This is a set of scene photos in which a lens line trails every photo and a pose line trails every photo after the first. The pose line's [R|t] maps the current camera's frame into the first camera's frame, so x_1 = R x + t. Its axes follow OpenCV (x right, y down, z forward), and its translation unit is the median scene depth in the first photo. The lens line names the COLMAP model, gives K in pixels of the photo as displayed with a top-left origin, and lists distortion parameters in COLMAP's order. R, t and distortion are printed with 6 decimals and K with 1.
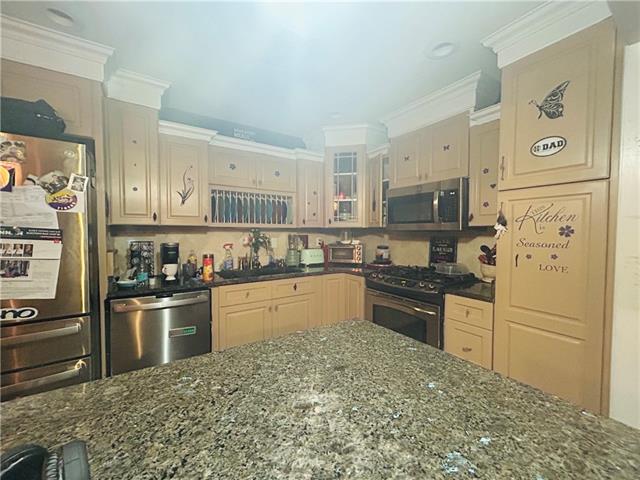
lens RADIAL K [[262.9, 0, 321.7], [0, 262.9, 242.8], [0, 0, 1]] dist [0.000654, 0.000144]
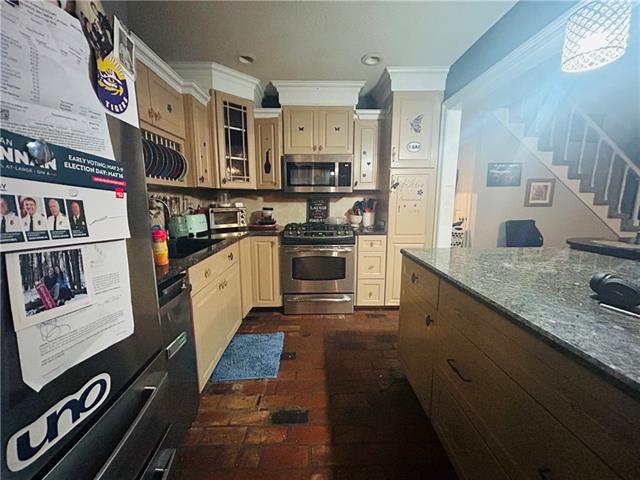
lens RADIAL K [[262.9, 0, 319.7], [0, 262.9, 240.1], [0, 0, 1]] dist [0.000654, 0.000144]
pose [[0.536127, -0.131675, 0.833804, -0.776233], [0.038585, 0.990549, 0.131618, 0.015283], [-0.843255, -0.038392, 0.536141, 0.352136]]
